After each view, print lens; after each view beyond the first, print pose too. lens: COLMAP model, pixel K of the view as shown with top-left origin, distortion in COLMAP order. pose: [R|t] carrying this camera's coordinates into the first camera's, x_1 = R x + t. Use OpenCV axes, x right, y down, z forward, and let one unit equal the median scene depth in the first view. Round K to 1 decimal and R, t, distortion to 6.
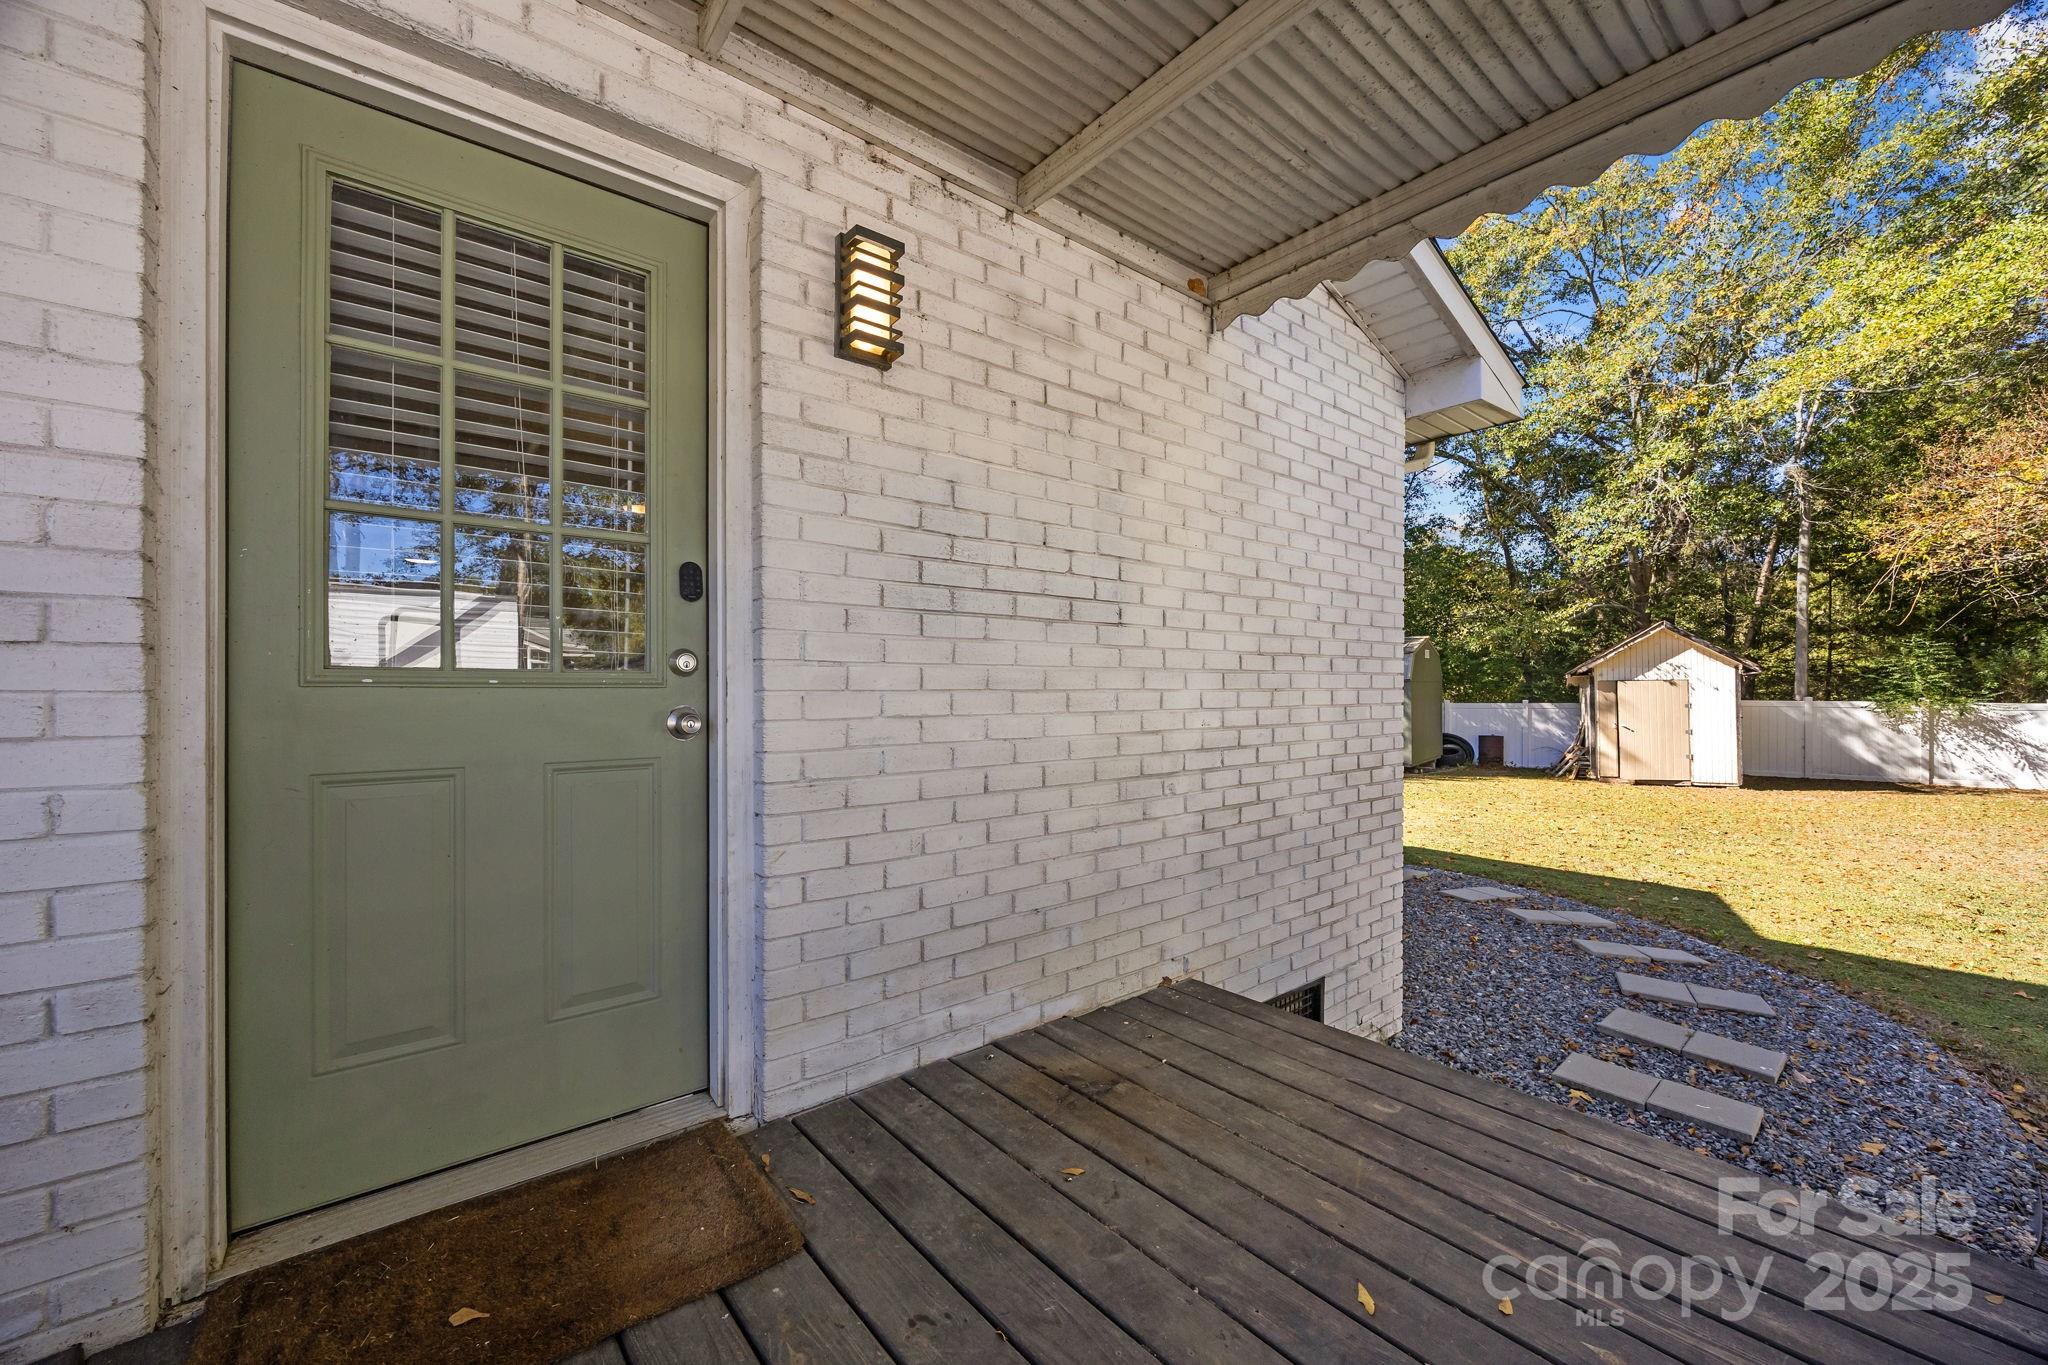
lens RADIAL K [[783.5, 0, 1021.8], [0, 783.5, 685.5], [0, 0, 1]] dist [-0.000450, 0.000032]
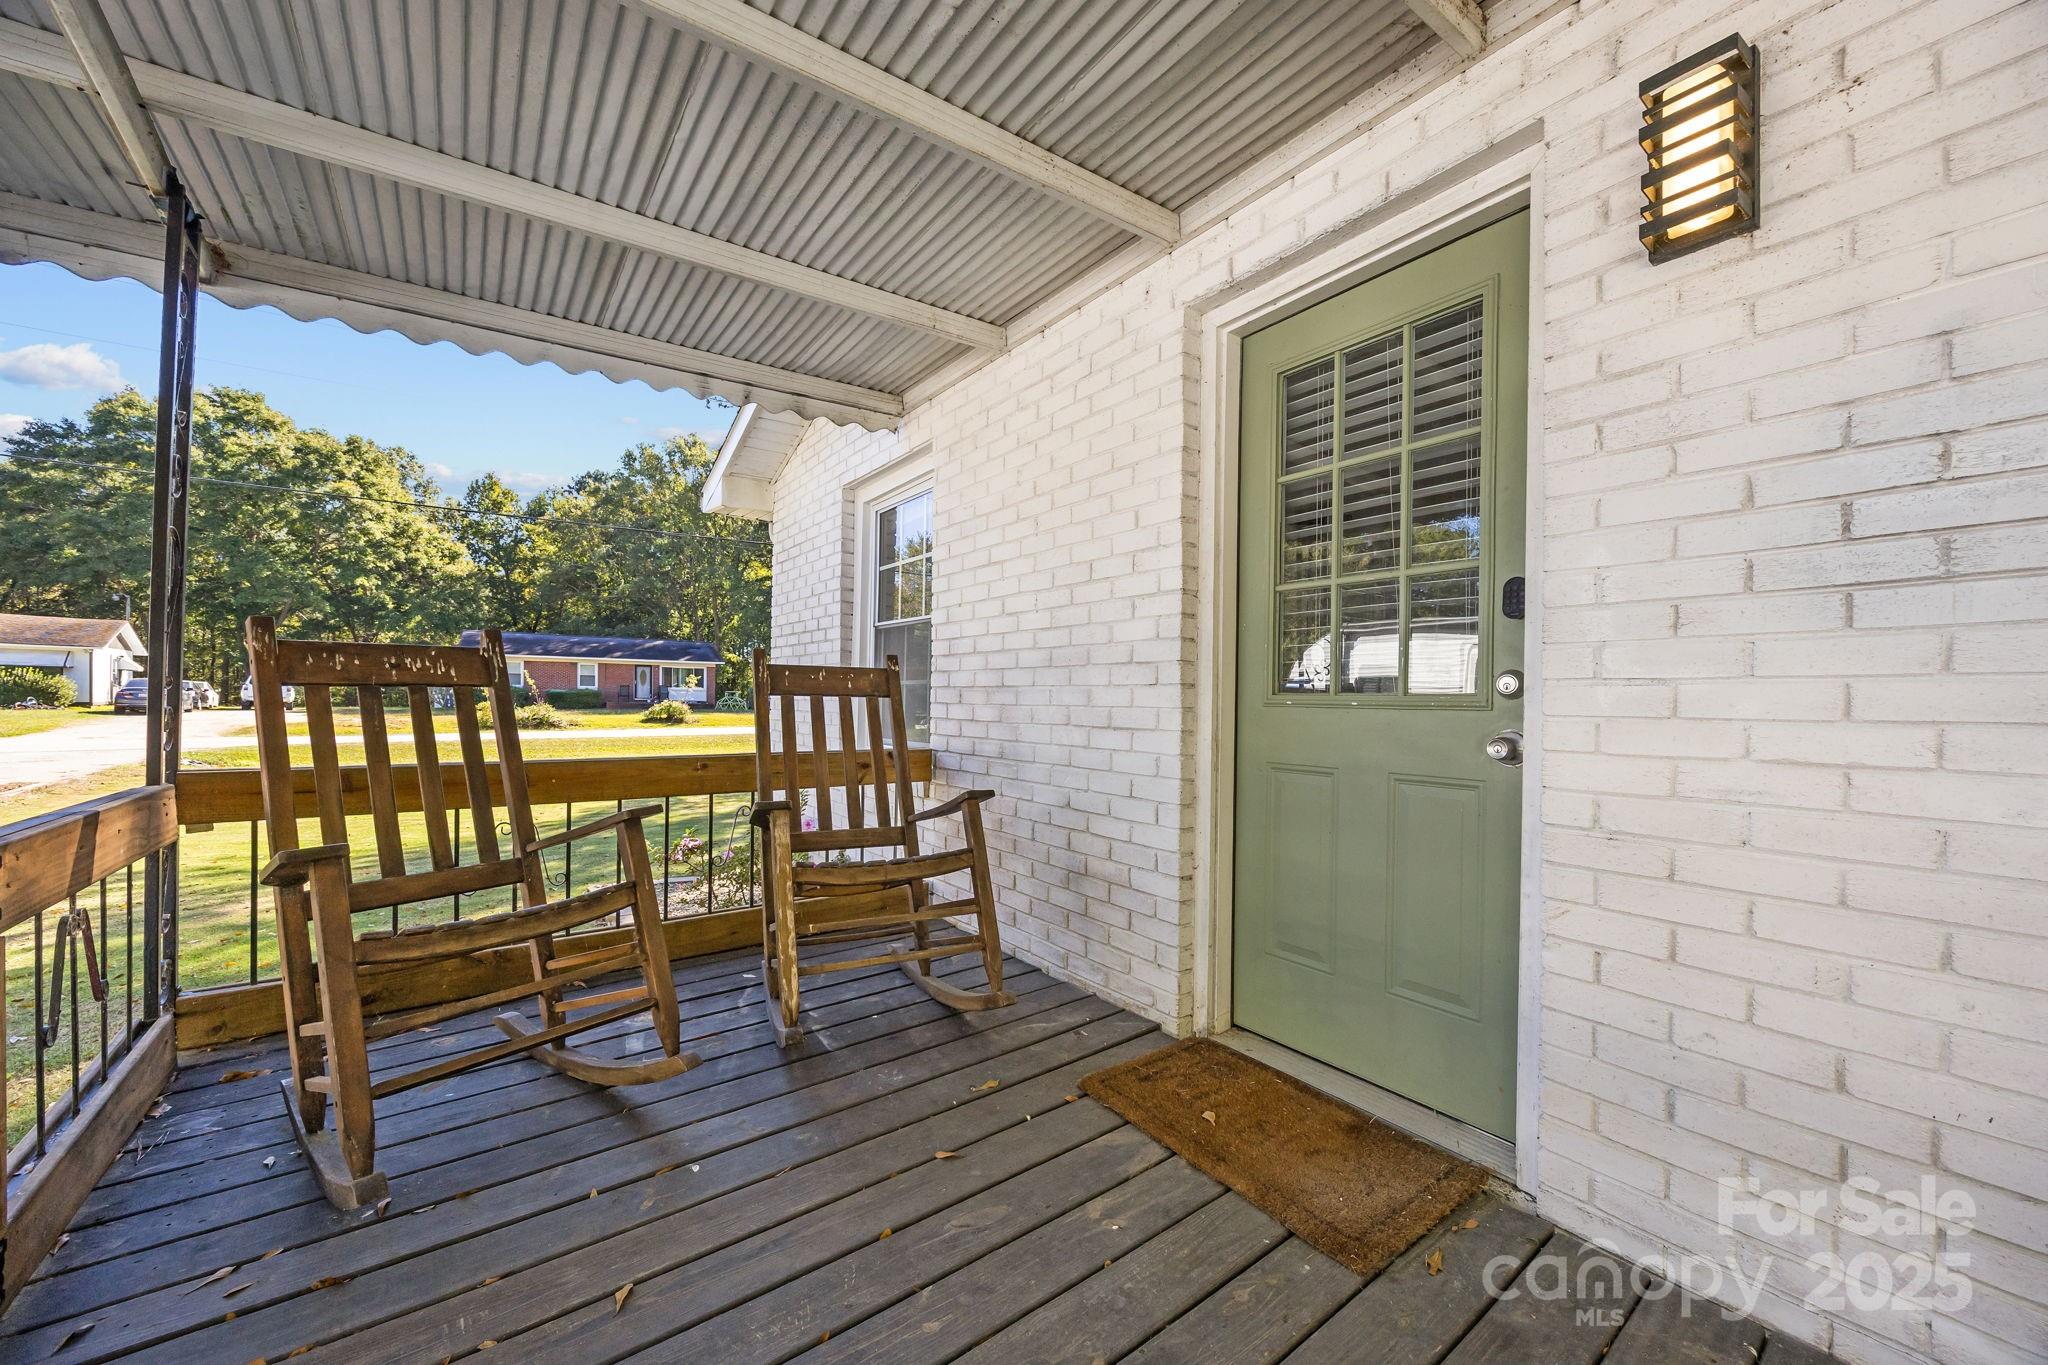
lens RADIAL K [[795.0, 0, 1013.2], [0, 795.0, 717.0], [0, 0, 1]] dist [-0.000689, -0.000212]
pose [[-0.063146, 0.017306, -0.997854, 0.569006], [-0.013445, 0.999744, 0.018190, 0.000265], [0.997914, 0.014565, -0.062897, 0.461511]]
